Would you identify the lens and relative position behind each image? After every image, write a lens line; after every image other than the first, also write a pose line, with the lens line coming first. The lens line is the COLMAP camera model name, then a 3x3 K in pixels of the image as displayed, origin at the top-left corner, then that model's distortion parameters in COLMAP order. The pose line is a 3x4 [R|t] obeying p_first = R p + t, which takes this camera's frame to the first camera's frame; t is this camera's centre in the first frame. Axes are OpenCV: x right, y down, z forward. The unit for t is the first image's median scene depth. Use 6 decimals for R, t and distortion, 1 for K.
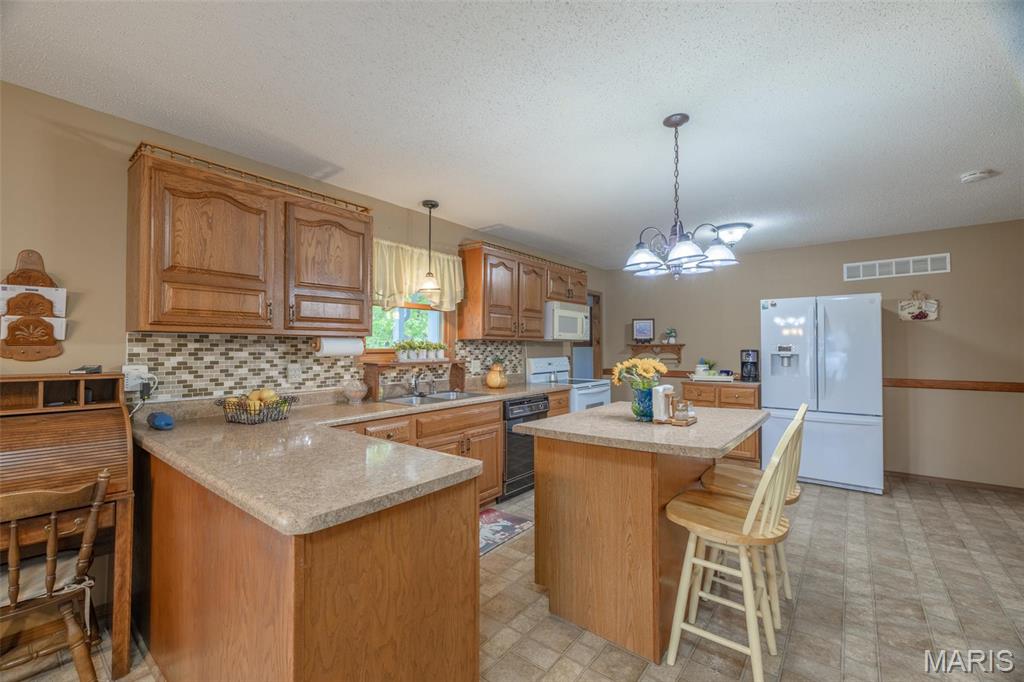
lens RADIAL K [[427.0, 0, 497.5], [0, 427.0, 342.1], [0, 0, 1]] dist [-0.001242, 0.000246]
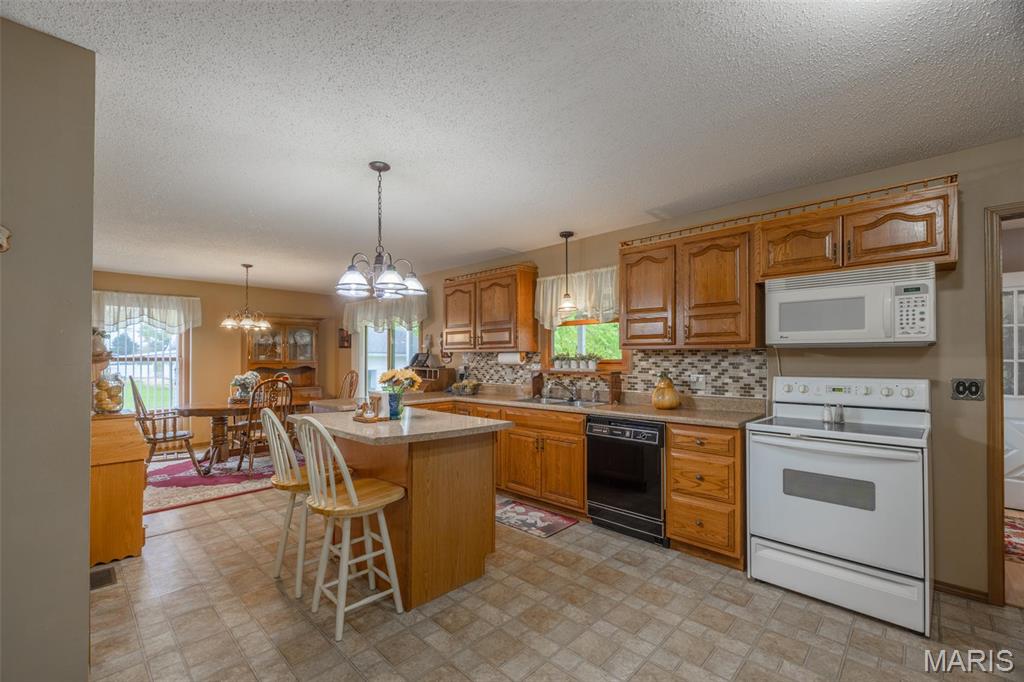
lens RADIAL K [[436.5, 0, 510.2], [0, 436.5, 353.2], [0, 0, 1]] dist [-0.001073, -0.000215]
pose [[-0.082324, -0.011352, -0.996541, 0.884146], [0.014203, 0.999820, -0.012562, 0.008846], [0.996504, -0.015188, -0.082148, 0.811846]]
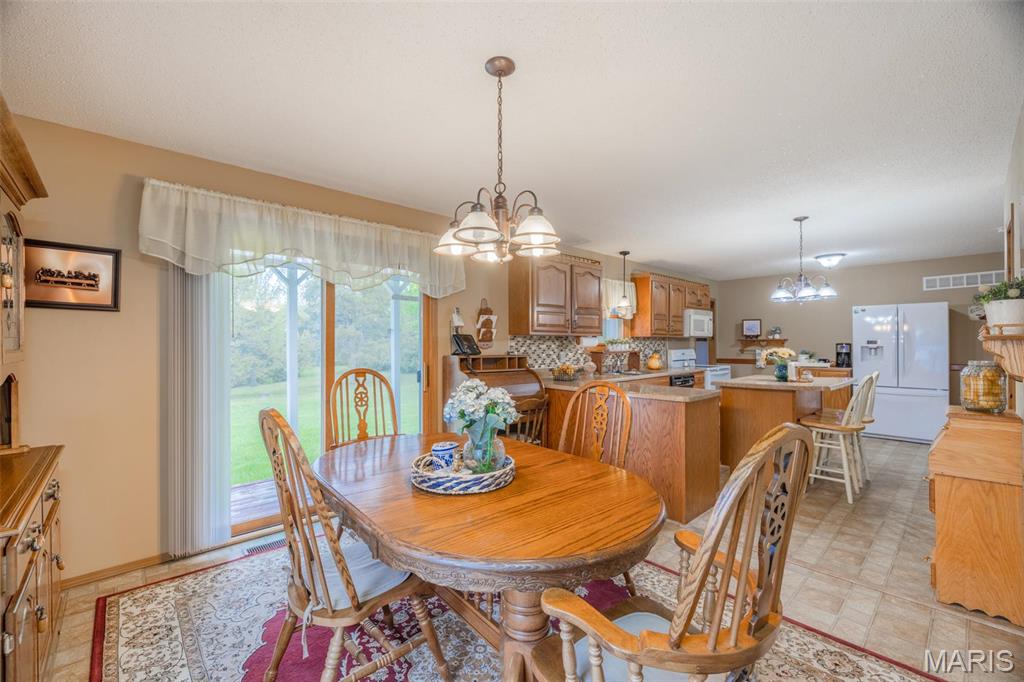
lens RADIAL K [[427.0, 0, 497.5], [0, 427.0, 342.1], [0, 0, 1]] dist [-0.001242, 0.000246]
pose [[0.989486, -0.003811, -0.144580, -0.344936], [0.005536, 0.999918, 0.011529, -0.008065], [0.144524, -0.012208, 0.989426, -0.572163]]
